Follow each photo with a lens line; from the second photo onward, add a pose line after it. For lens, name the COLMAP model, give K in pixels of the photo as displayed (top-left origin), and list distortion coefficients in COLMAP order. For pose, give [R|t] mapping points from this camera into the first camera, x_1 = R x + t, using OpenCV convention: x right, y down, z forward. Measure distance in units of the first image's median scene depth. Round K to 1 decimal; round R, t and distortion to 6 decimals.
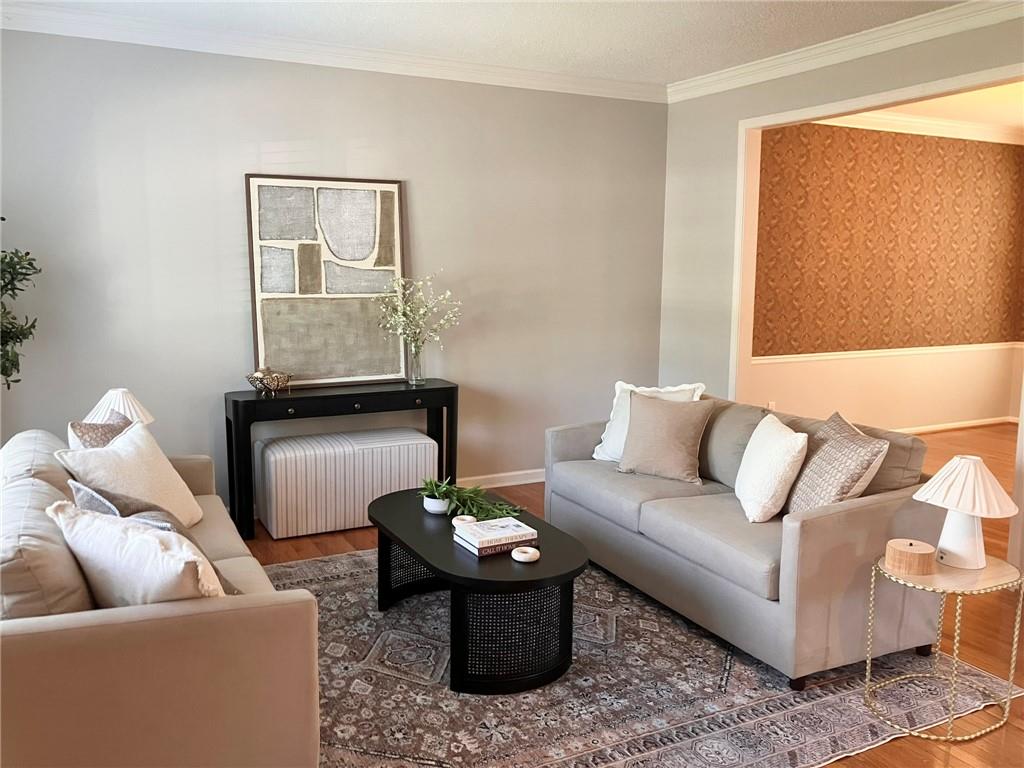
lens RADIAL K [[837.9, 0, 505.5], [0, 837.9, 380.8], [0, 0, 1]] dist [0.046758, -0.060870]
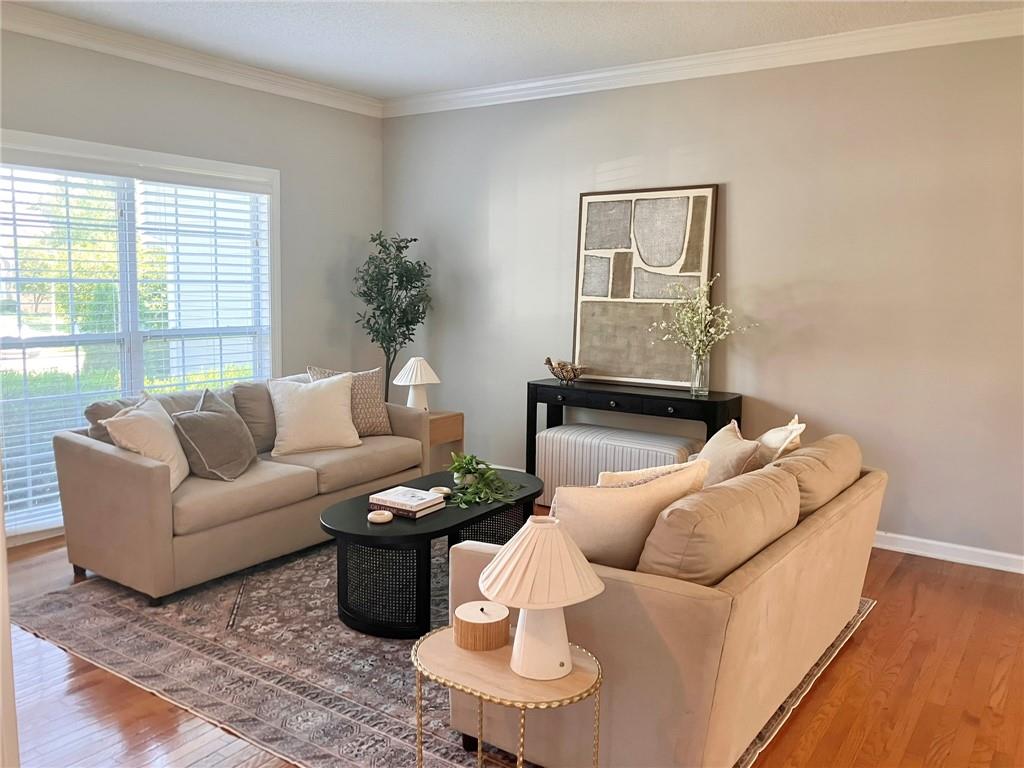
lens RADIAL K [[837.9, 0, 510.7], [0, 837.9, 387.5], [0, 0, 1]] dist [0.046758, -0.060870]
pose [[0.470048, 0.111642, -0.875552, 0.664998], [-0.128397, 0.990065, 0.057313, -0.033159], [0.873252, 0.085479, 0.479713, 0.366377]]
